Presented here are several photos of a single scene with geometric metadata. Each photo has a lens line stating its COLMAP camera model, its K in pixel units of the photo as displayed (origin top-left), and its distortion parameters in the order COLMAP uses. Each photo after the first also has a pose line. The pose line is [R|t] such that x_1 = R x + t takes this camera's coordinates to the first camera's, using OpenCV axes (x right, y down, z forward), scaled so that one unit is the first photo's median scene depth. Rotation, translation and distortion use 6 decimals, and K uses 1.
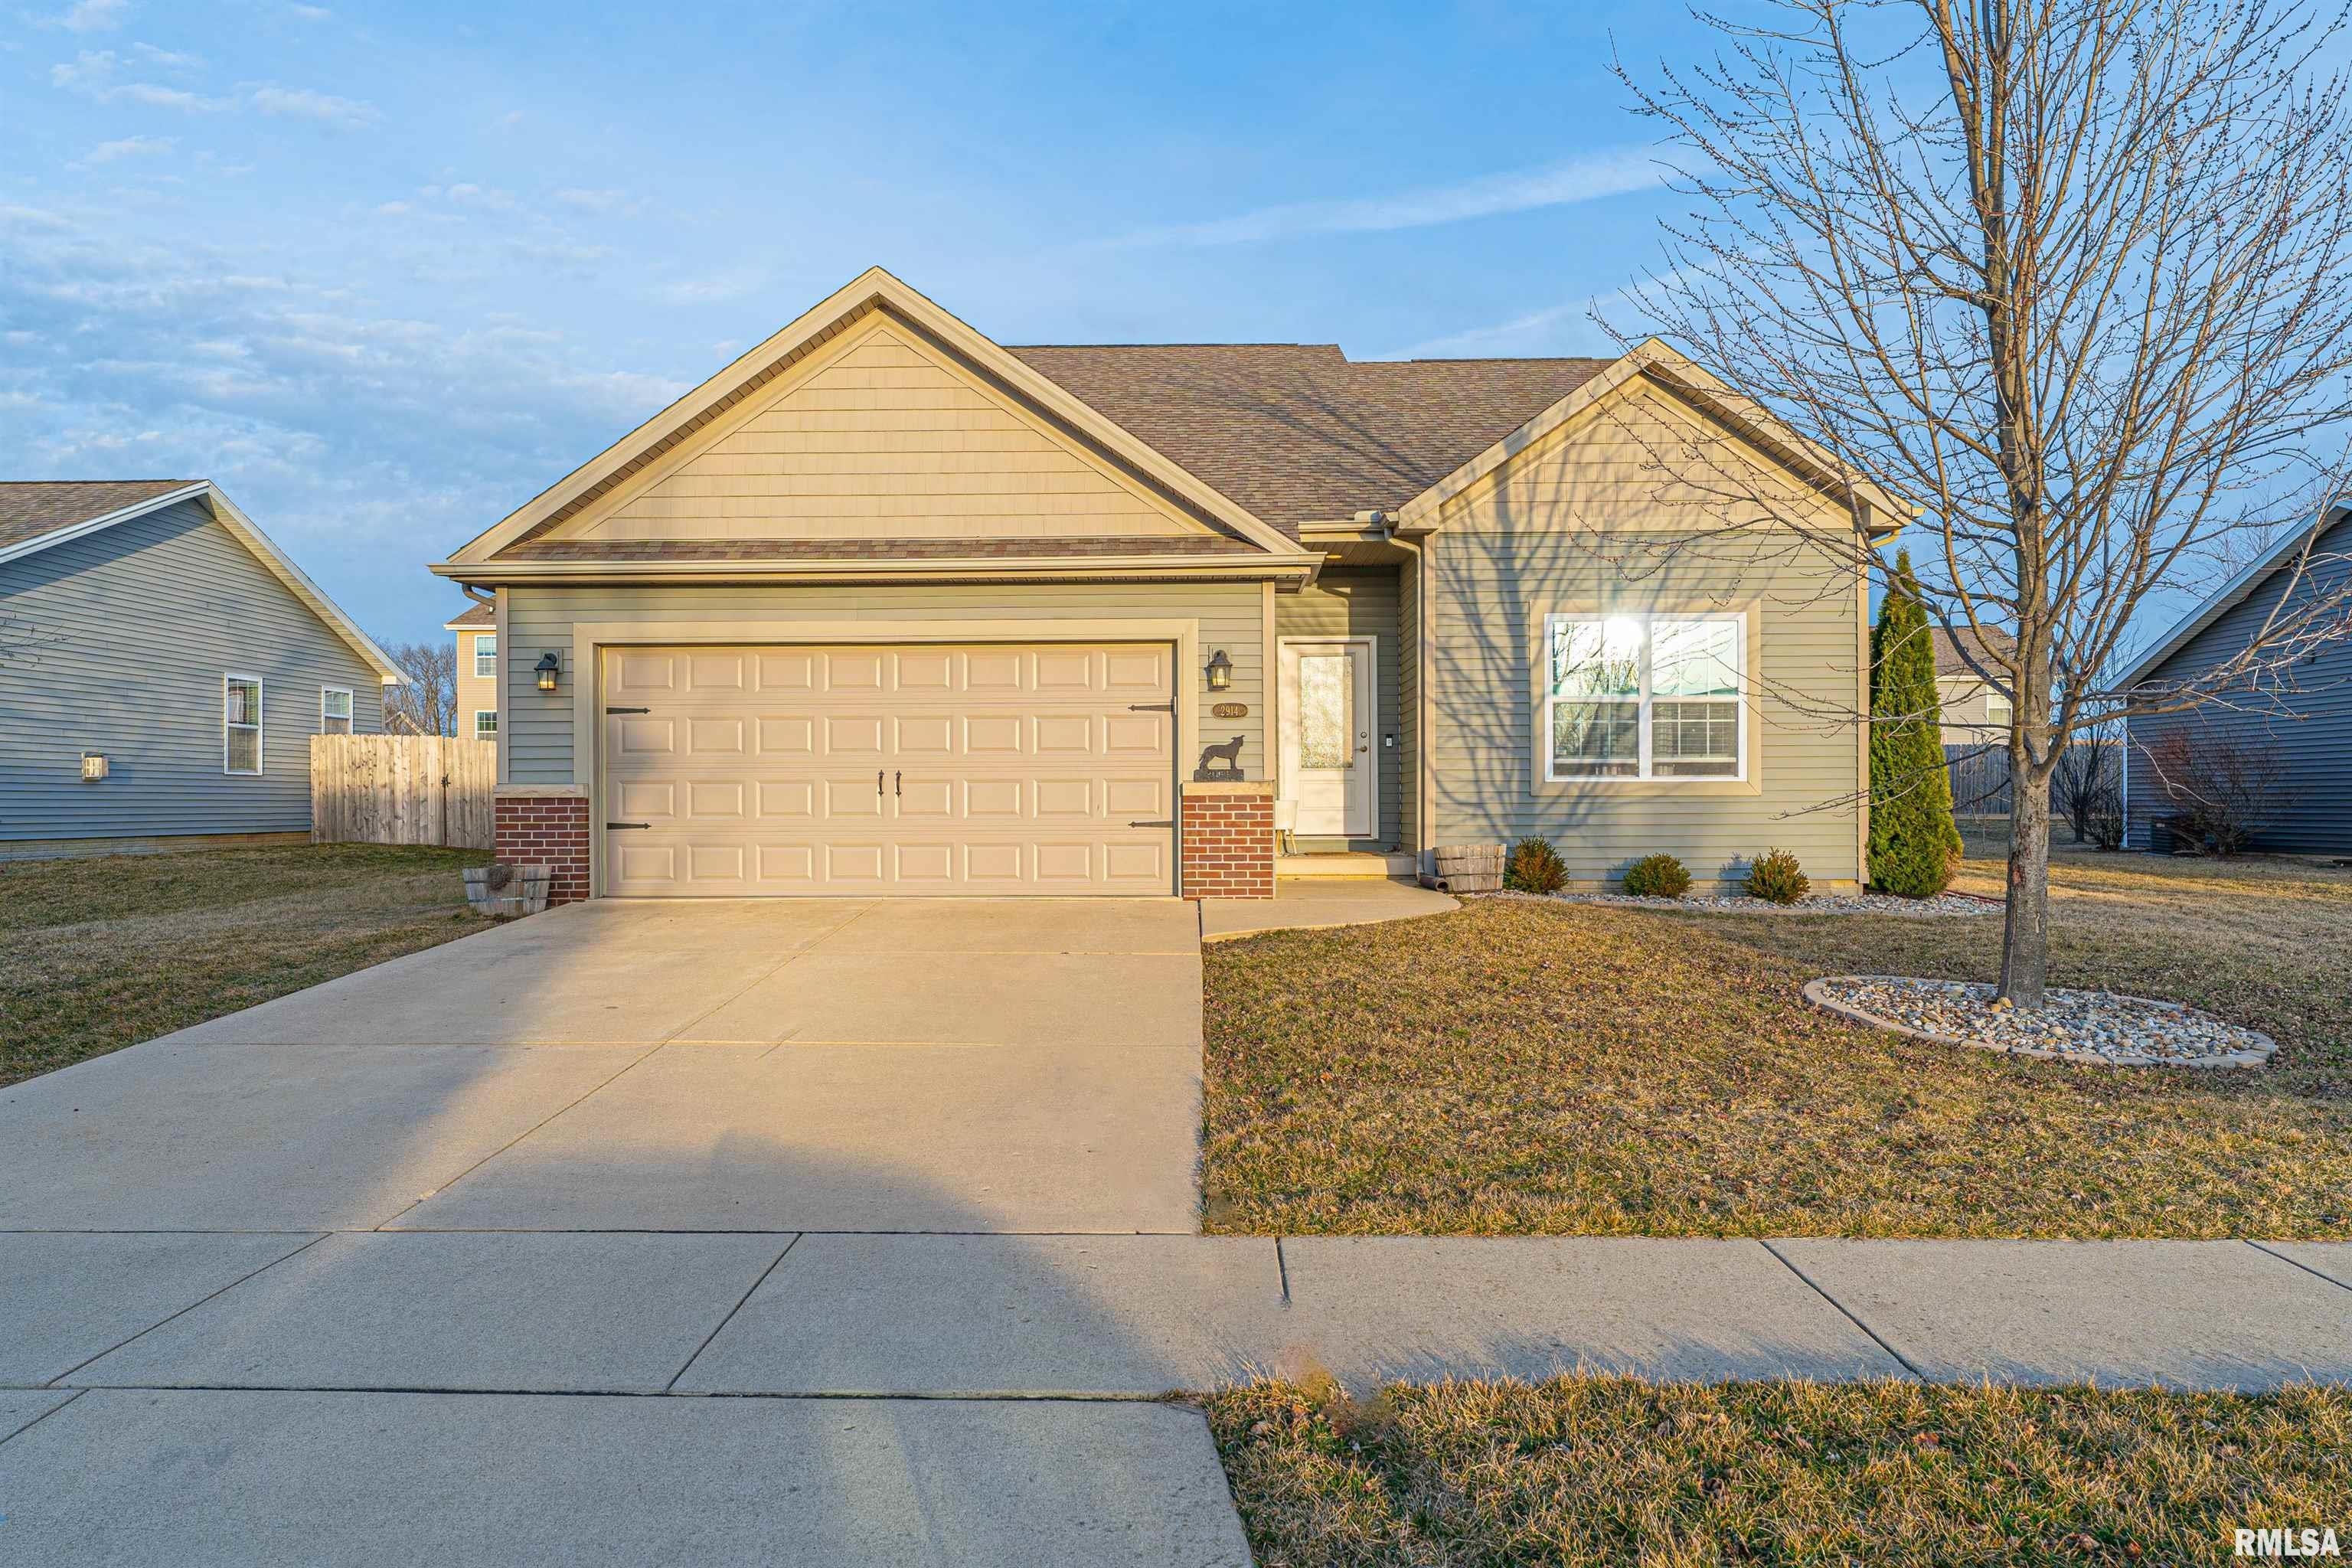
lens RADIAL K [[1553.5, 0, 1173.3], [0, 1553.5, 789.0], [0, 0, 1]] dist [0.005245, 0.000729]
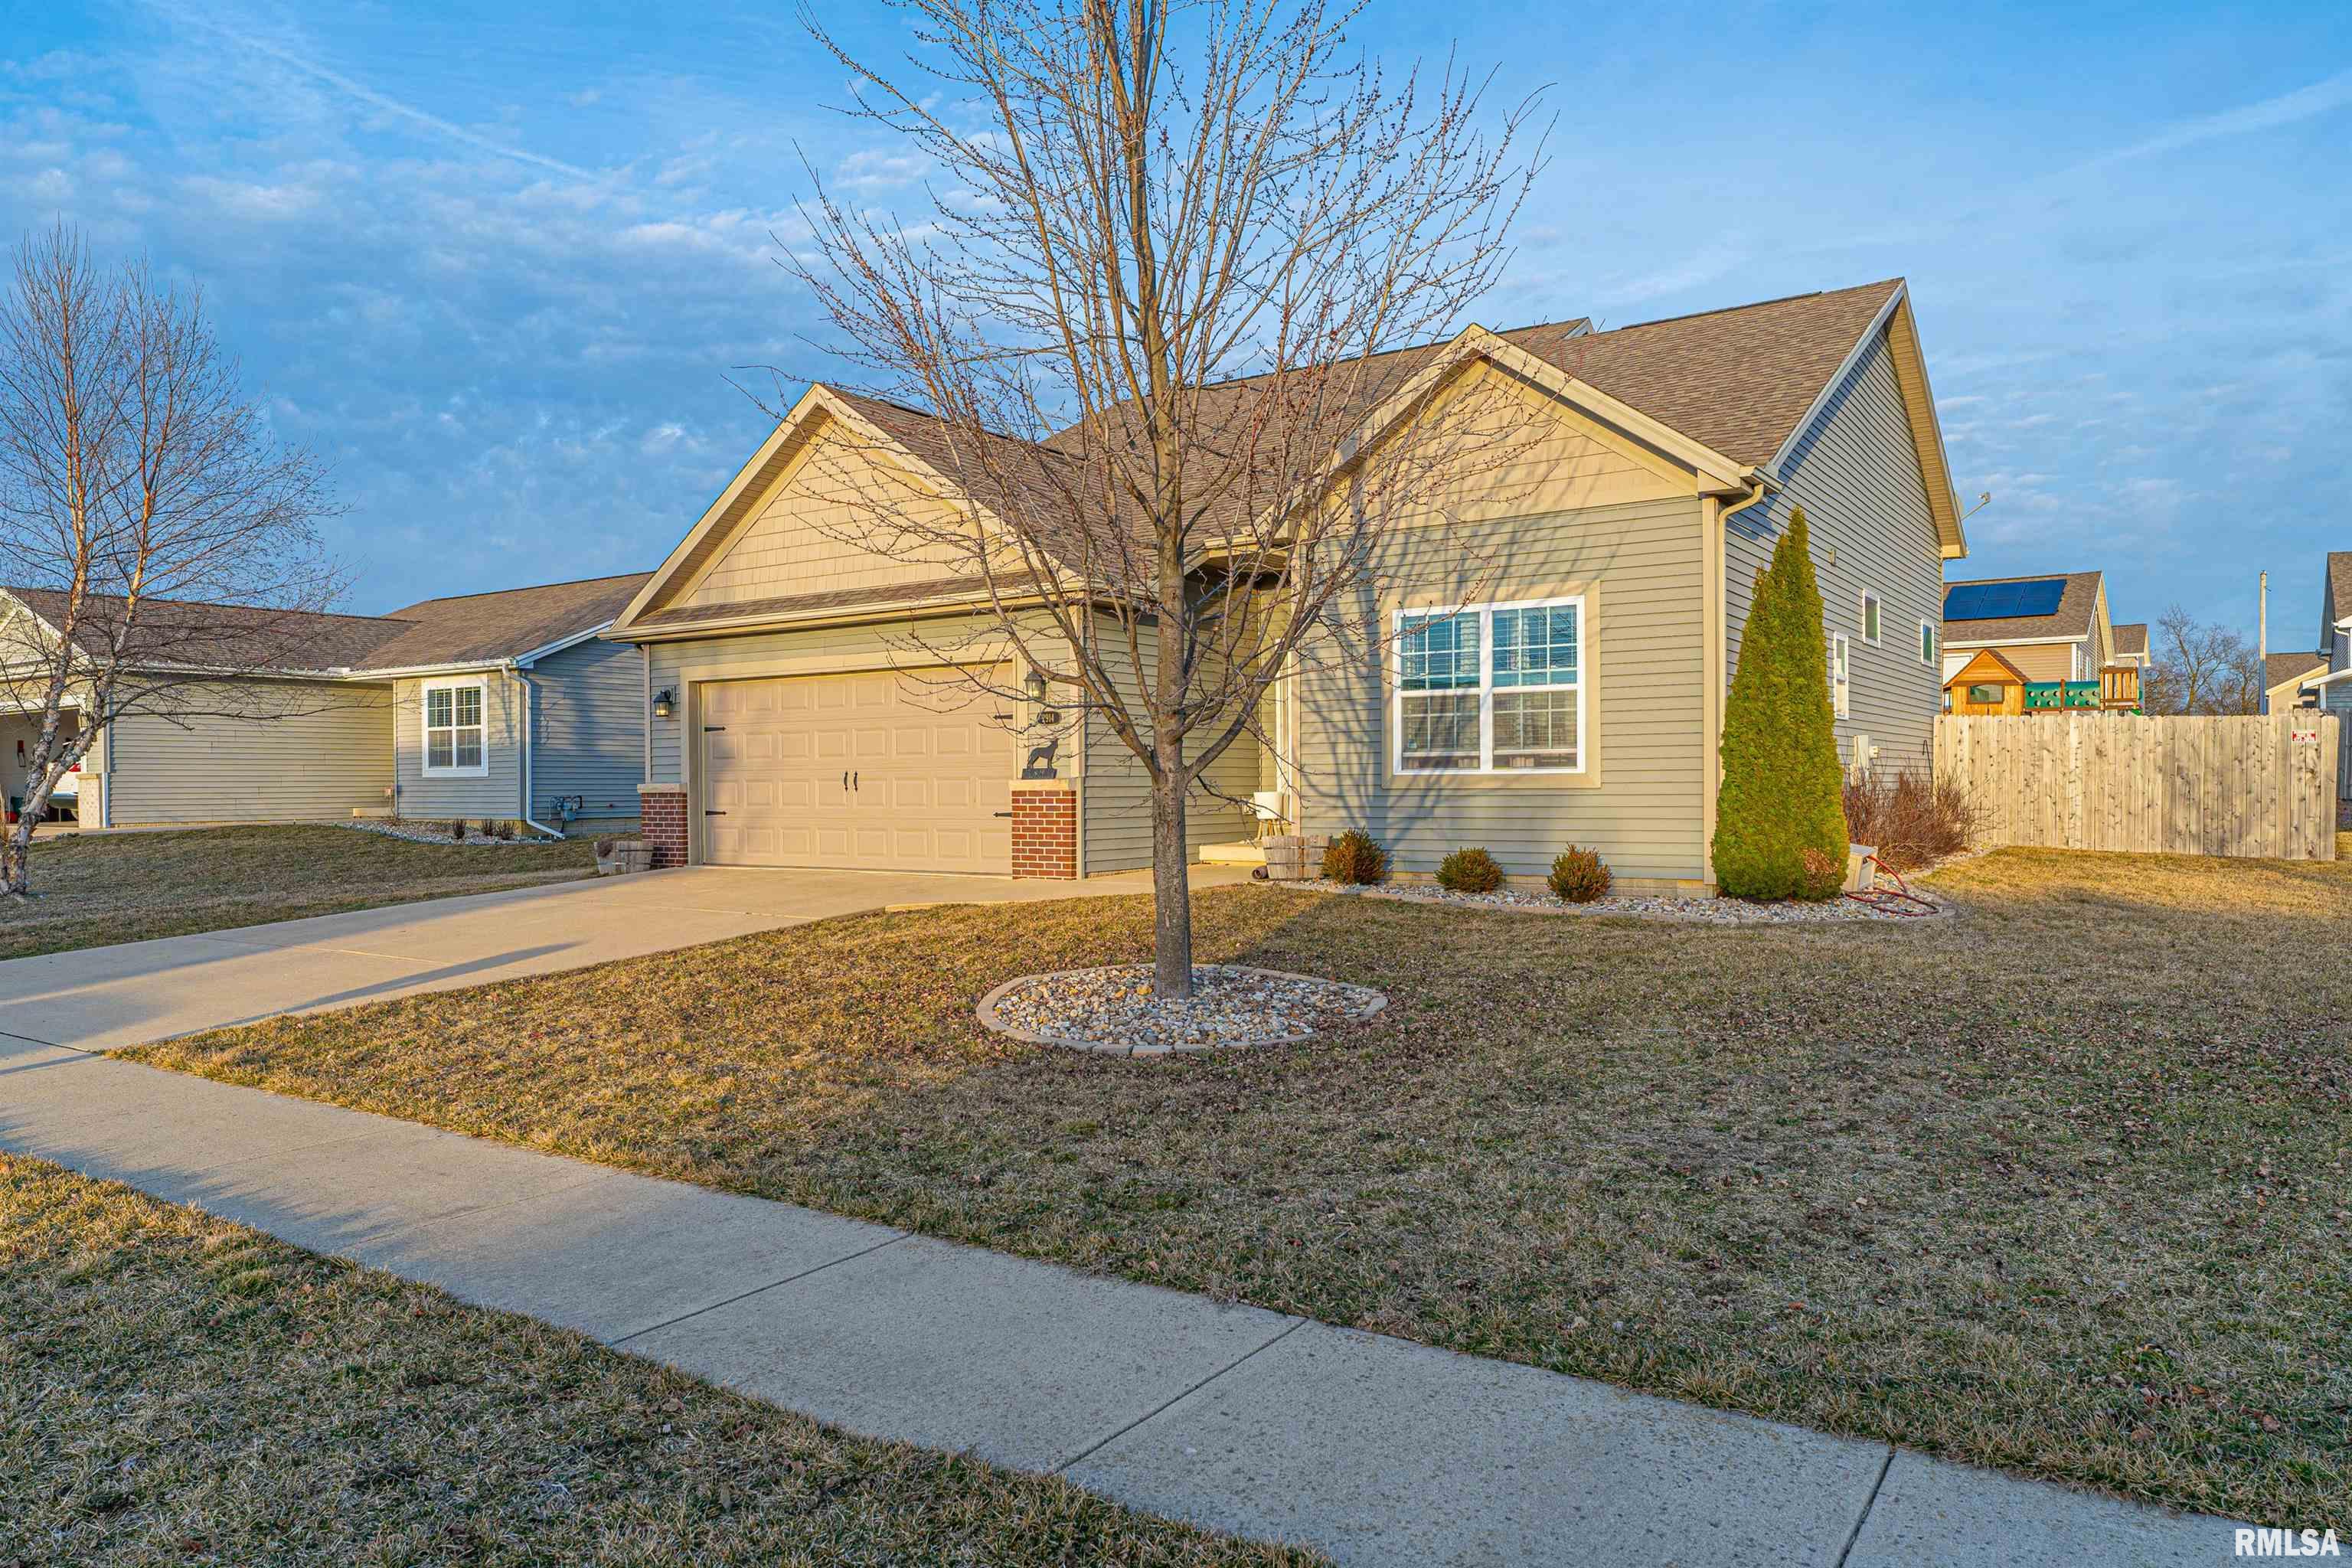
lens RADIAL K [[1553.5, 0, 1170.8], [0, 1553.5, 779.5], [0, 0, 1]] dist [0.005245, 0.000729]
pose [[0.836219, -0.004923, -0.548374, 0.675256], [0.010928, 0.999911, 0.007688, -0.010875], [0.548288, -0.012421, 0.836198, 0.065765]]
